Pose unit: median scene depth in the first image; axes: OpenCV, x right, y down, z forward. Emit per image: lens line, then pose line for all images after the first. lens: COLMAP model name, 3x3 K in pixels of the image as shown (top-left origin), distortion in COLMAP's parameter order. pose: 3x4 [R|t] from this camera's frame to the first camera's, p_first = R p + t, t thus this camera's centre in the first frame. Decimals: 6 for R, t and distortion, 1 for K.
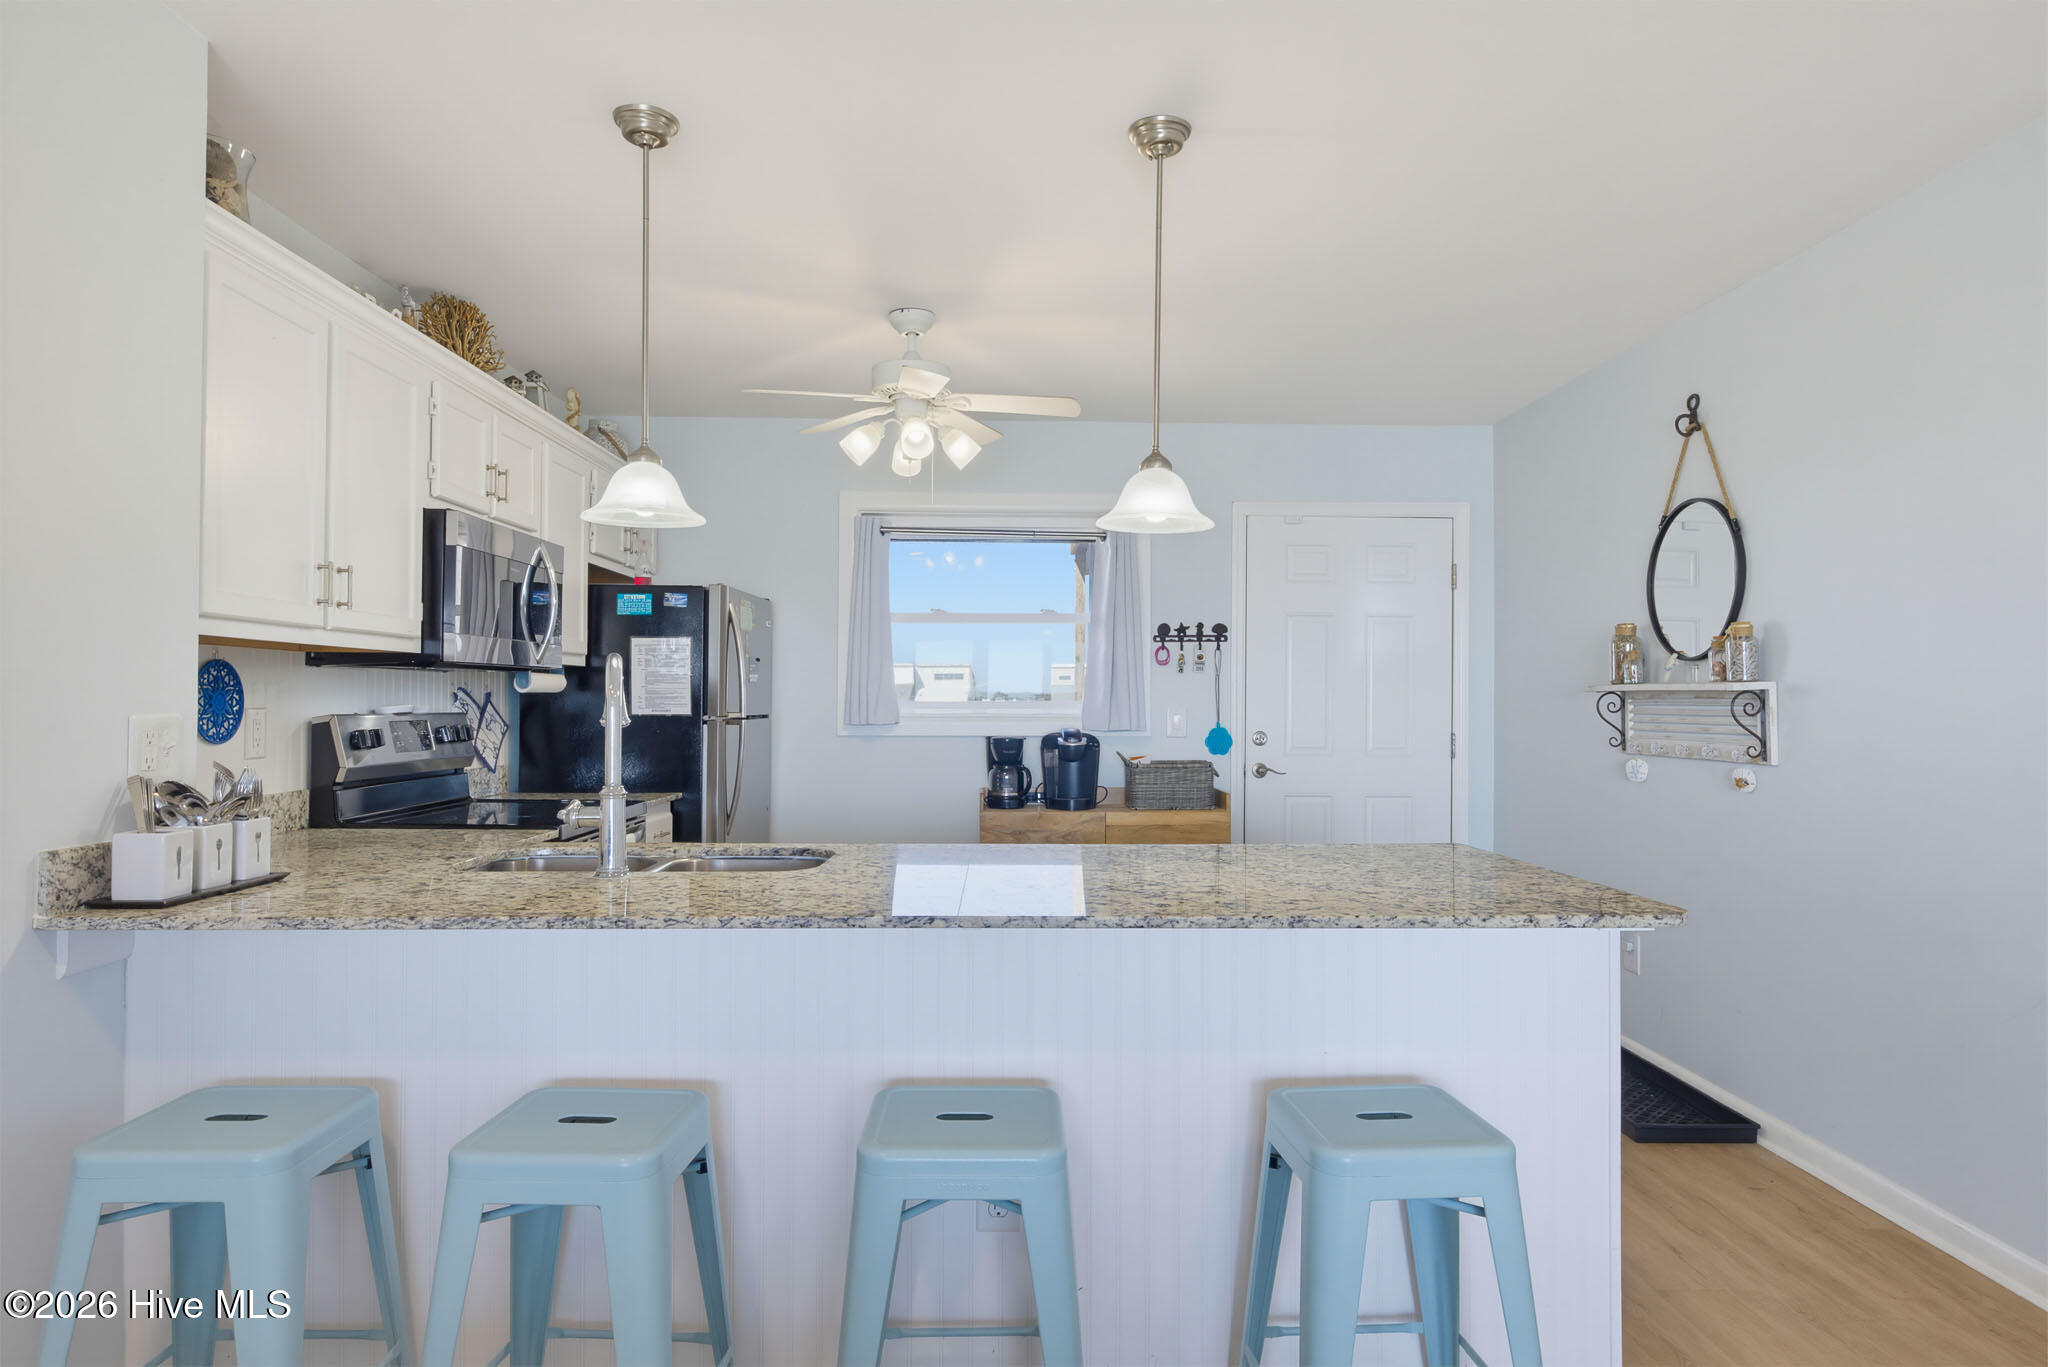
lens RADIAL K [[1196.3, 0, 1029.8], [0, 1196.3, 685.8], [0, 0, 1]] dist [-0.003239, 0.002364]
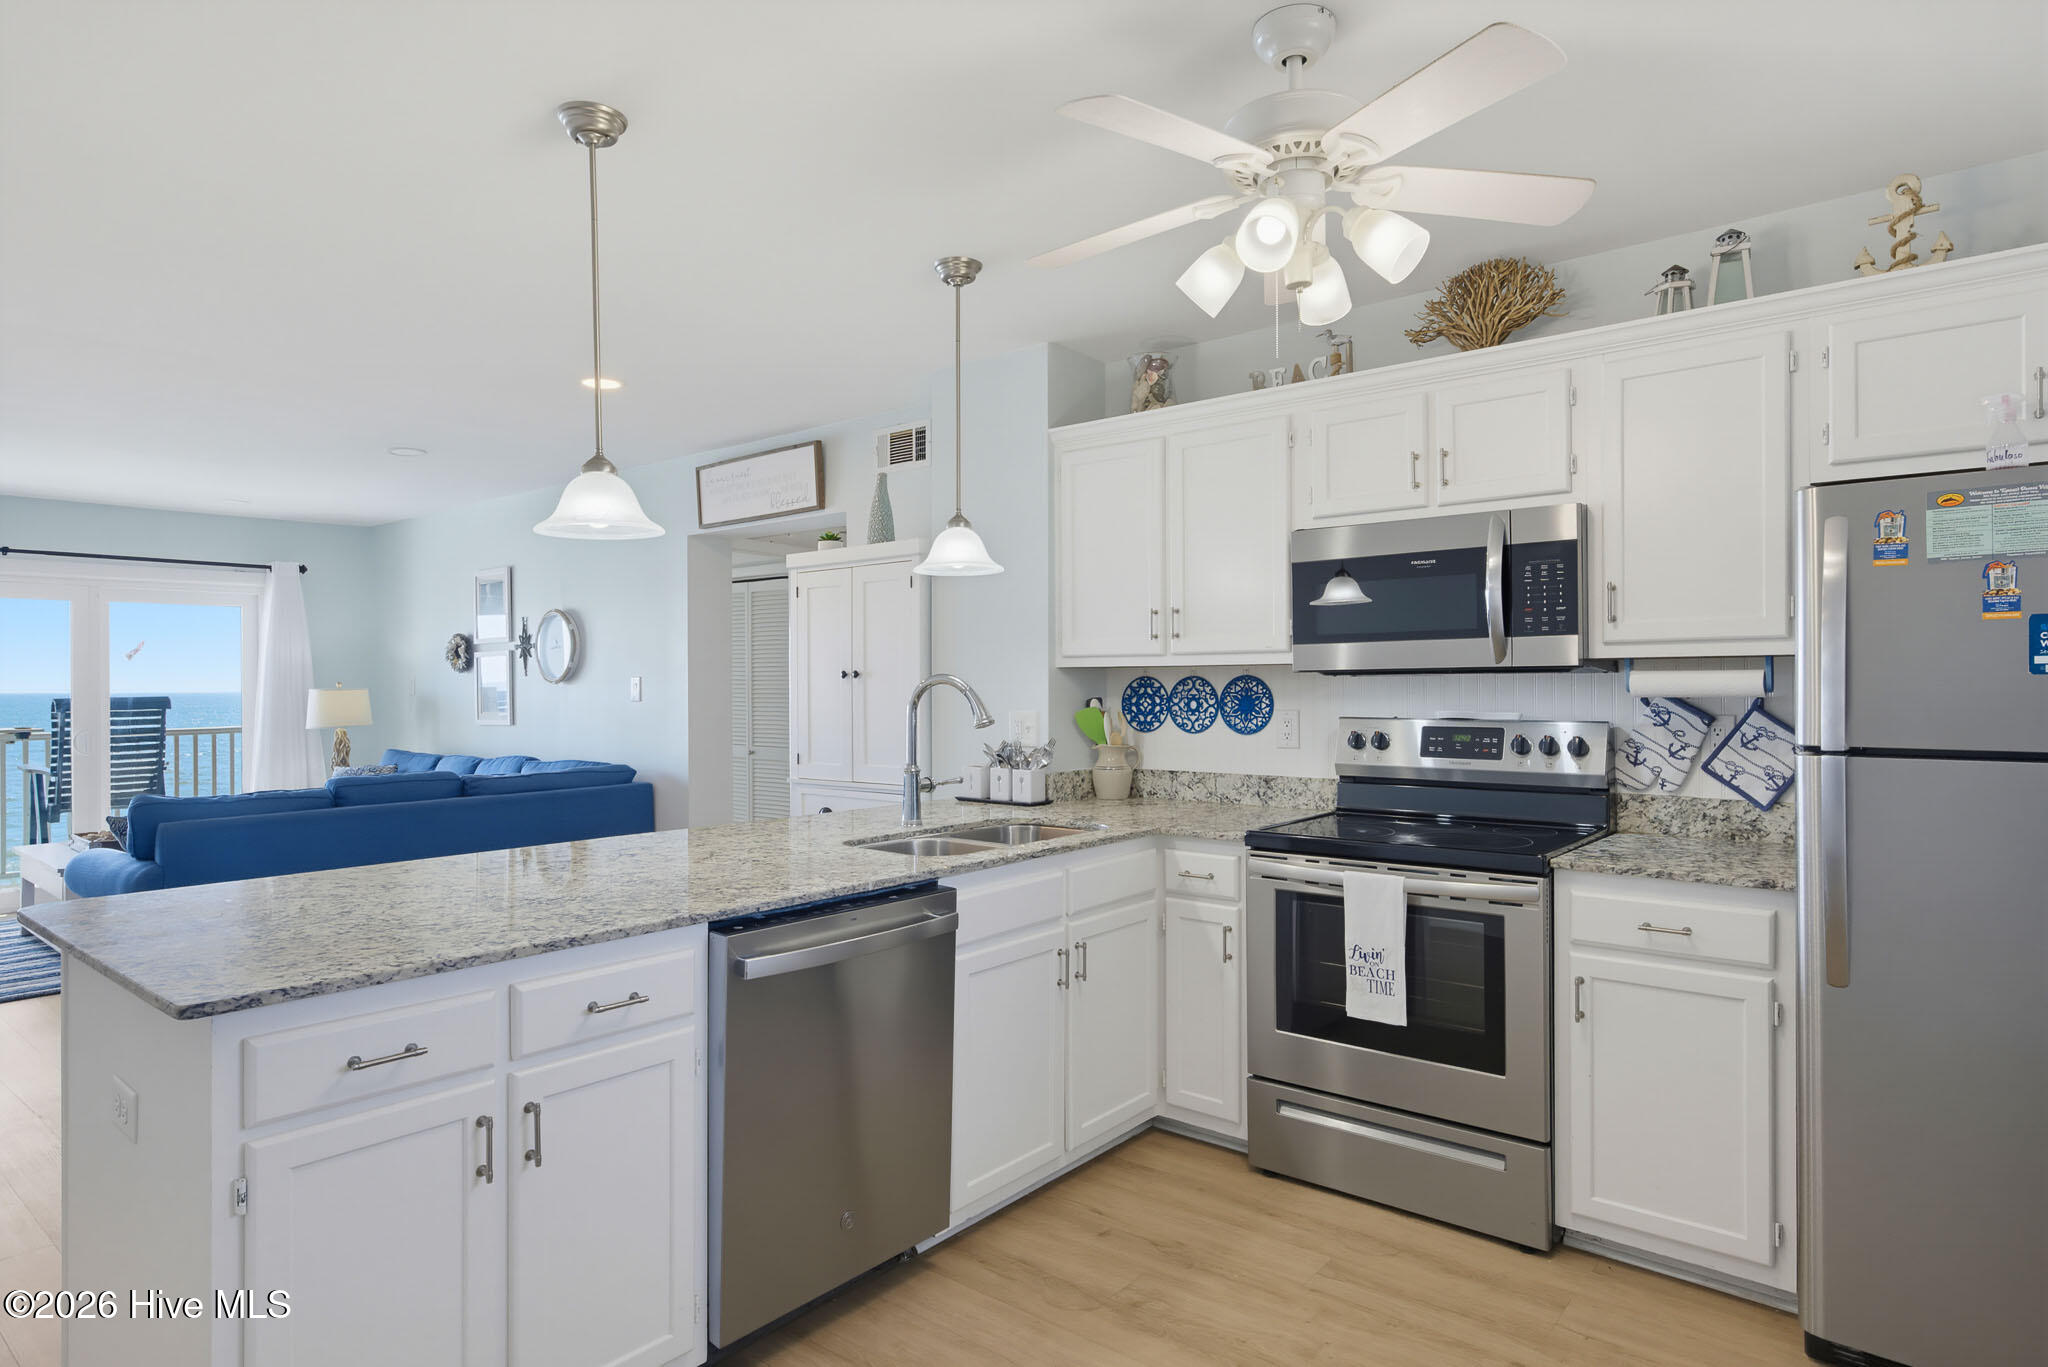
lens RADIAL K [[1131.3, 0, 1024.2], [0, 1131.3, 684.6], [0, 0, 1]] dist [-0.014173, 0.009735]
pose [[-0.650173, -0.000476, -0.759786, 0.347183], [0.012731, 0.999853, -0.011521, 0.000766], [0.759679, -0.017163, -0.650071, 1.122328]]
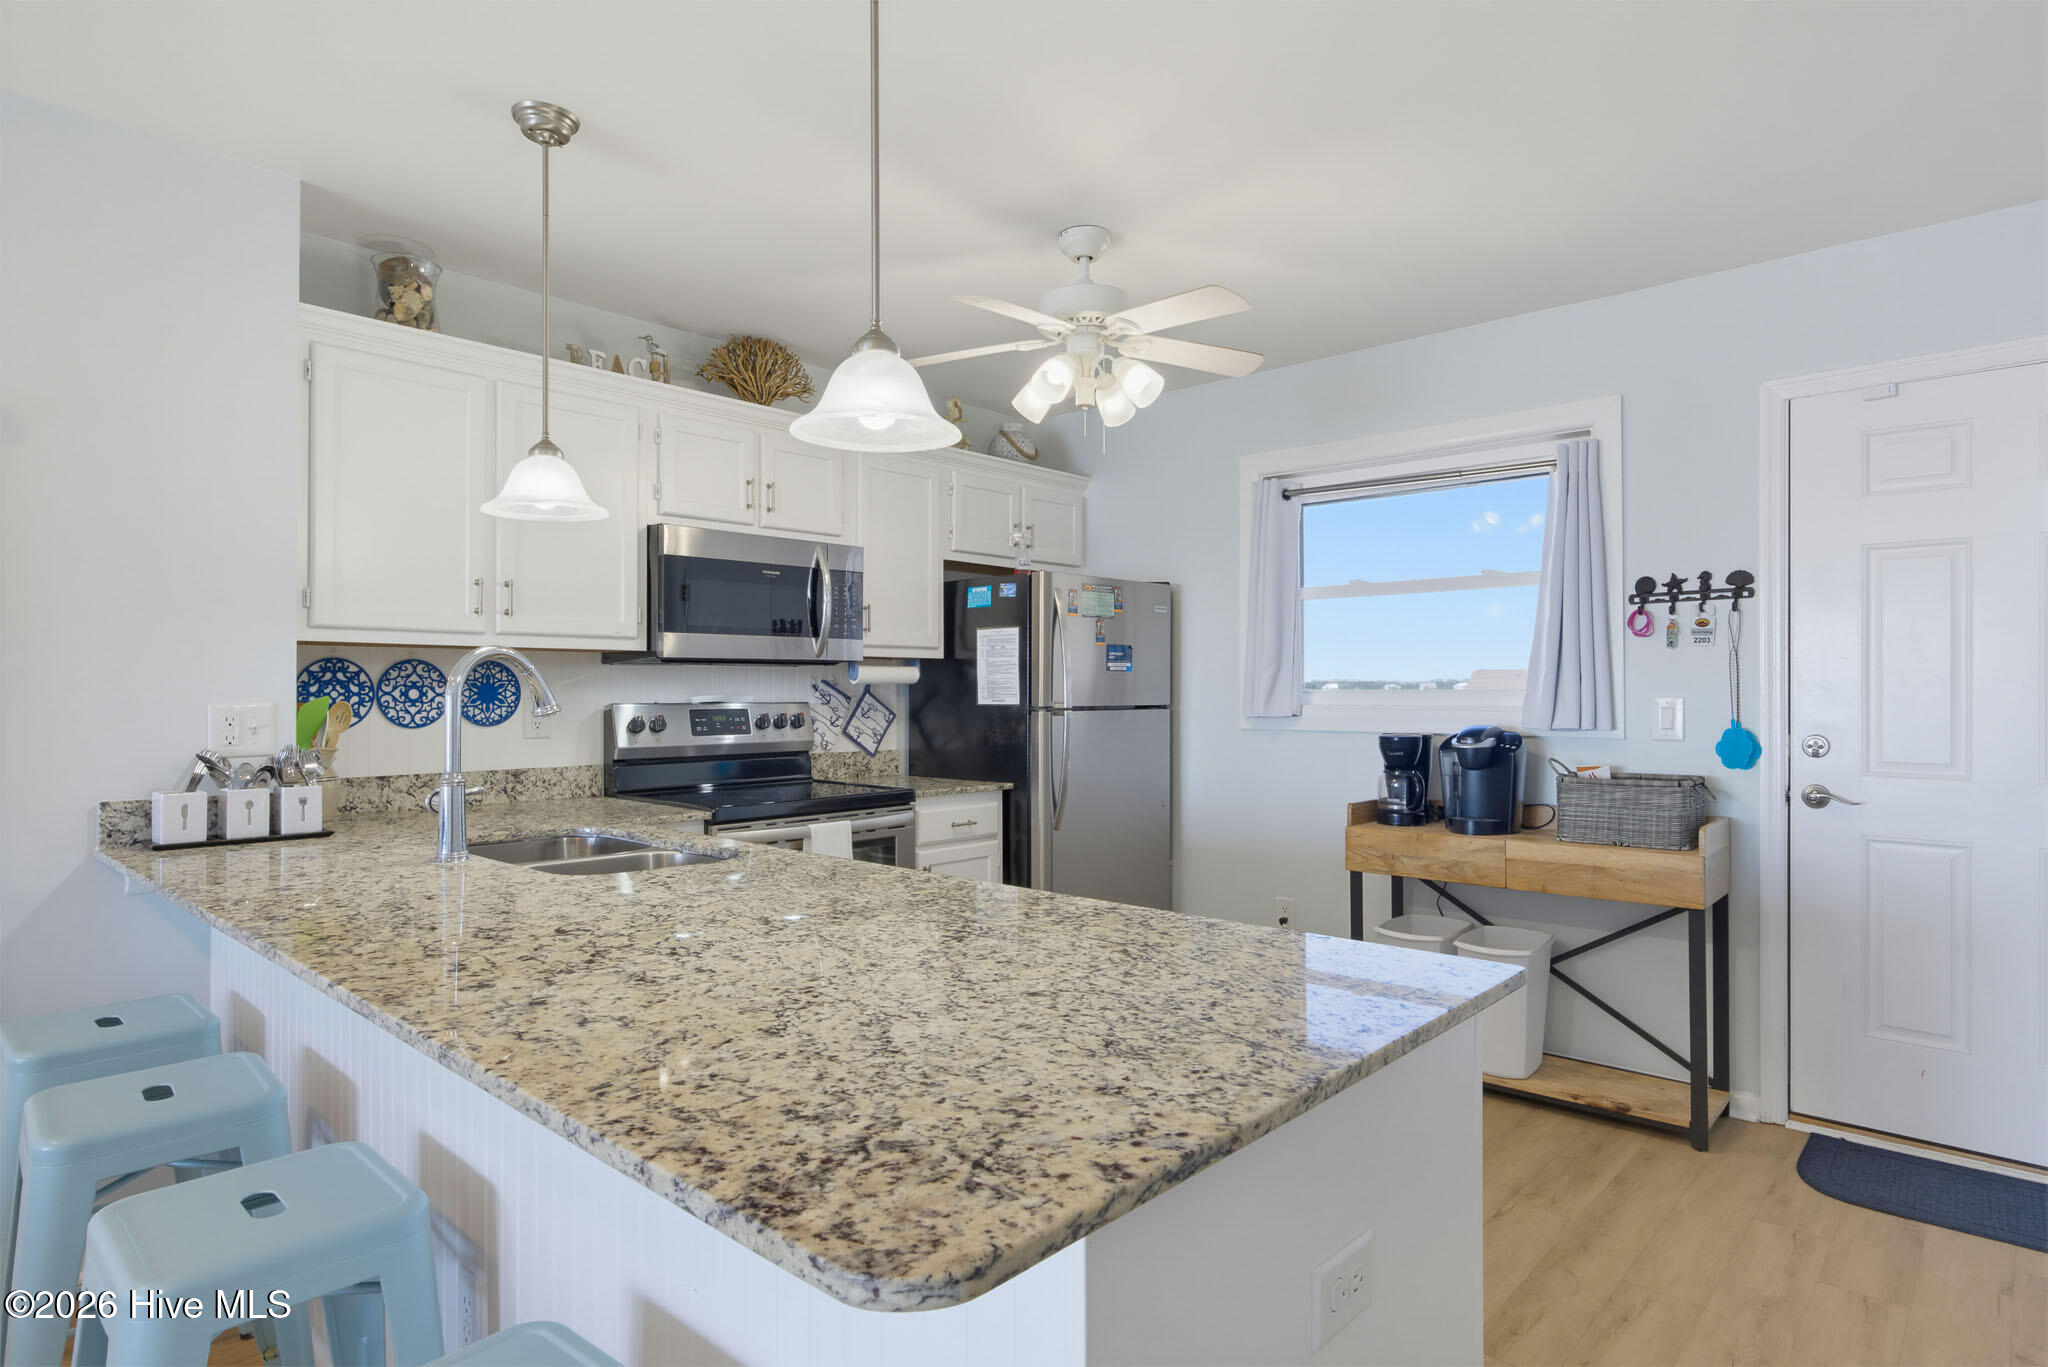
lens RADIAL K [[1096.4, 0, 1015.2], [0, 1096.4, 683.5], [0, 0, 1]] dist [-0.052607, 0.033106]
pose [[0.718696, -0.009147, -0.695265, 0.361984], [0.012897, 0.999917, 0.000176, 0.006646], [0.695205, -0.009093, 0.718754, 0.371613]]
